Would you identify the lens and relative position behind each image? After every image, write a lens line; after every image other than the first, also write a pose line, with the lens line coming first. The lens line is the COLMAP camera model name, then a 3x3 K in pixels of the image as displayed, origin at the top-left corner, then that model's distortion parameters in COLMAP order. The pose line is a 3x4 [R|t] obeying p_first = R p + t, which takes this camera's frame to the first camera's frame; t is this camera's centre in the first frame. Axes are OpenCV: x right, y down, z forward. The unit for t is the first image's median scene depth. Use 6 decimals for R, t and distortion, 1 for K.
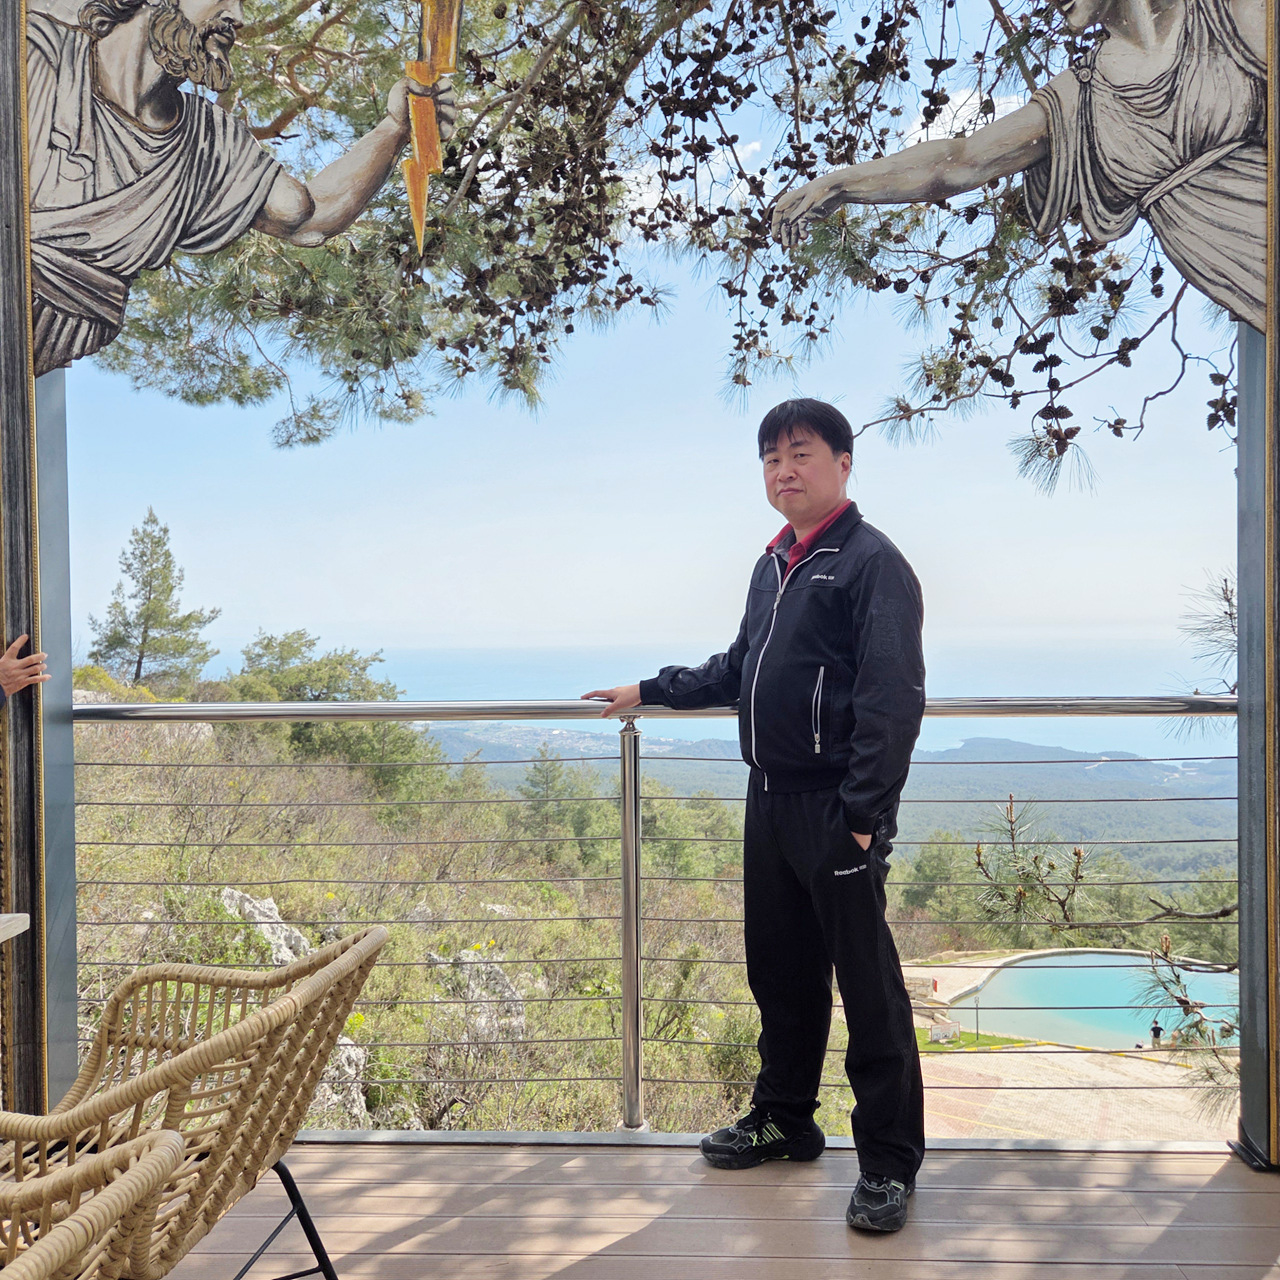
lens RADIAL K [[1133.1, 0, 636.6], [0, 1133.1, 636.3], [0, 0, 1]] dist [0.076621, -0.070373]
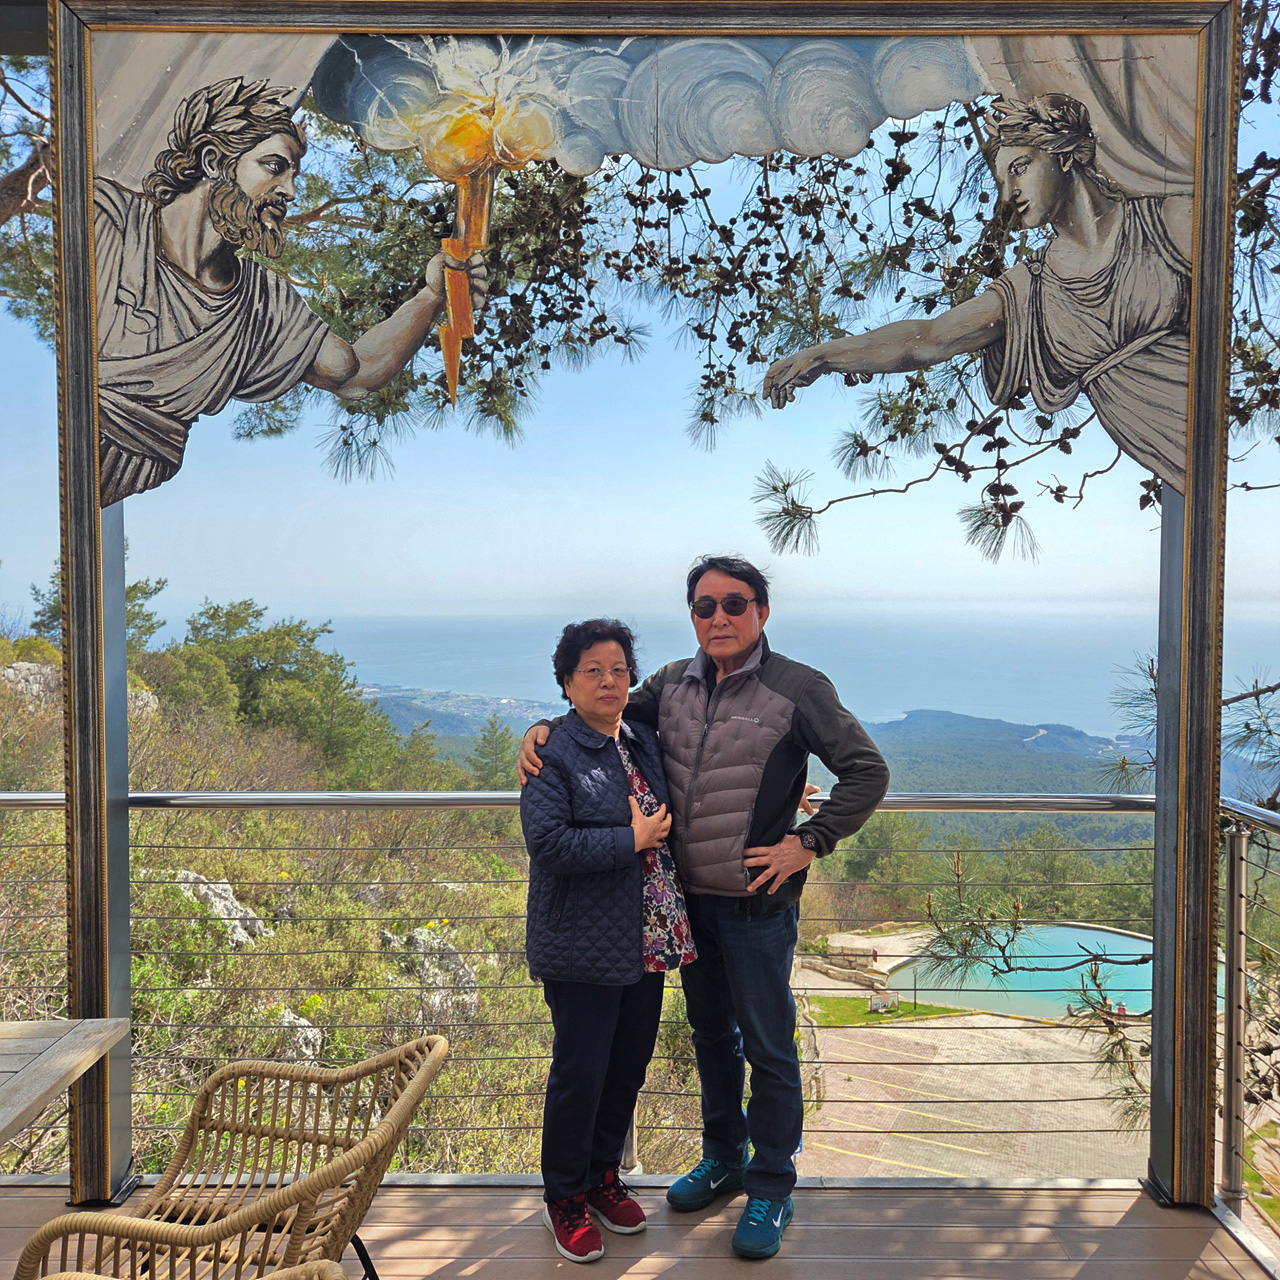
lens RADIAL K [[1133.1, 0, 634.0], [0, 1133.1, 632.8], [0, 0, 1]] dist [0.076621, -0.070373]
pose [[0.998996, 0.011149, 0.043395, -0.055905], [-0.012230, 0.999619, 0.024729, -0.139369], [-0.043103, -0.025235, 0.998752, -0.131271]]
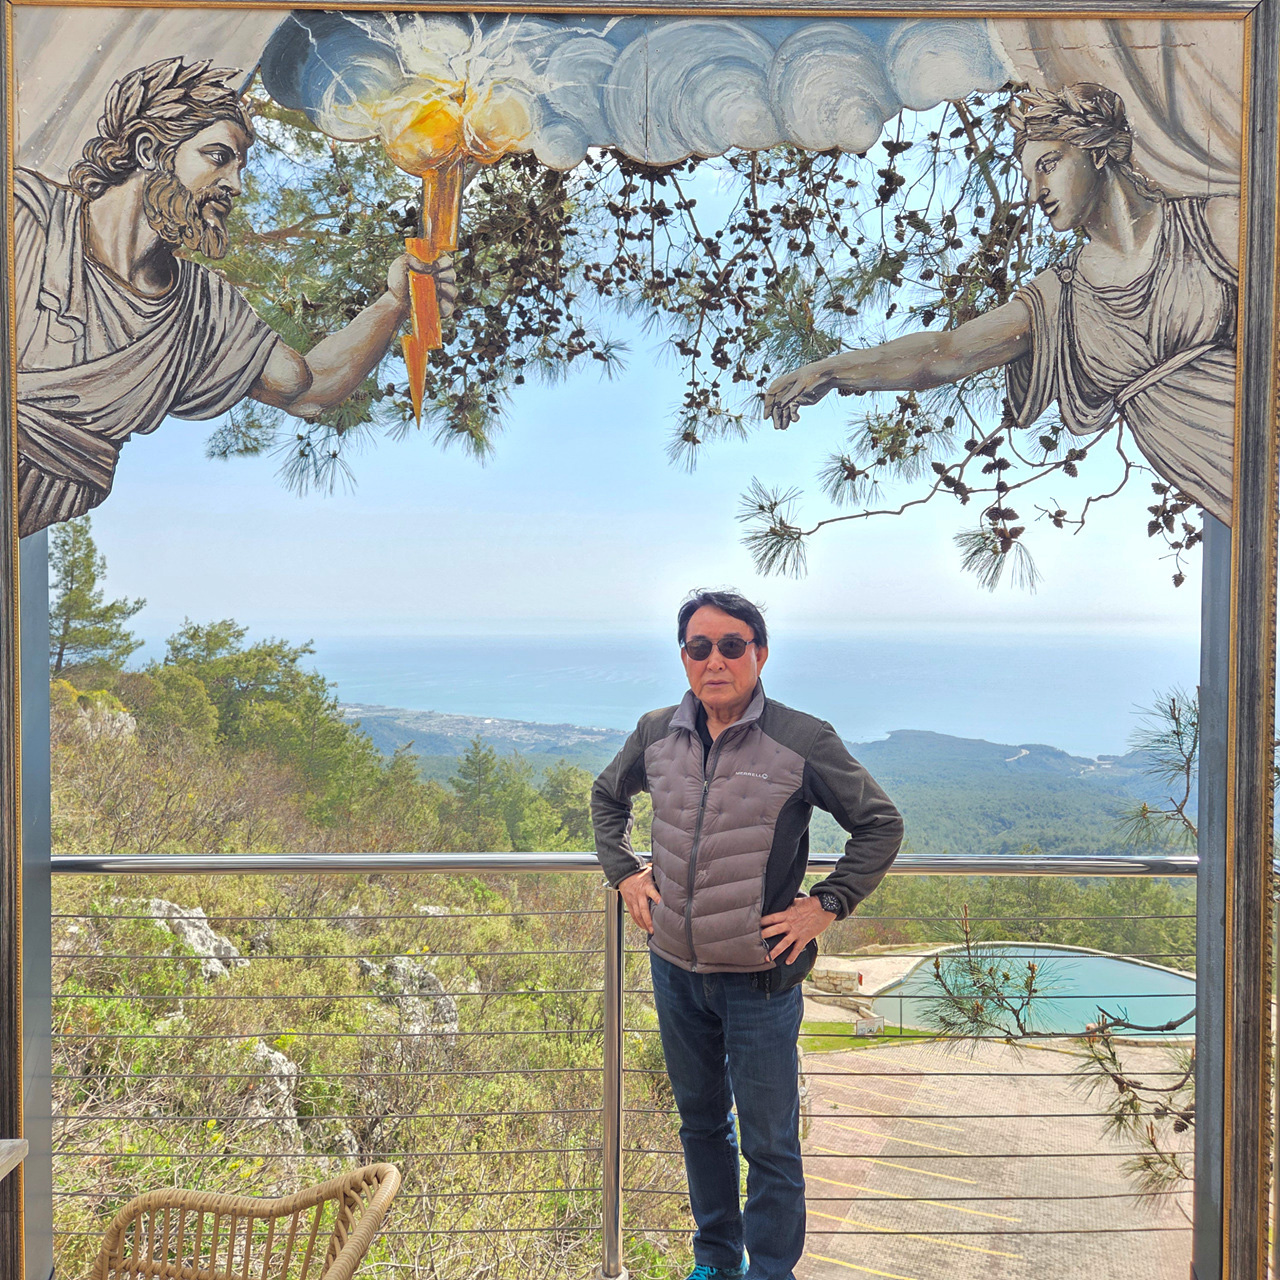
lens RADIAL K [[1133.1, 0, 633.4], [0, 1133.1, 636.9], [0, 0, 1]] dist [0.076621, -0.070373]
pose [[0.998316, 0.013214, 0.056492, -0.052604], [-0.013864, 0.999842, 0.011122, -0.159667], [-0.056336, -0.011887, 0.998341, -0.014044]]
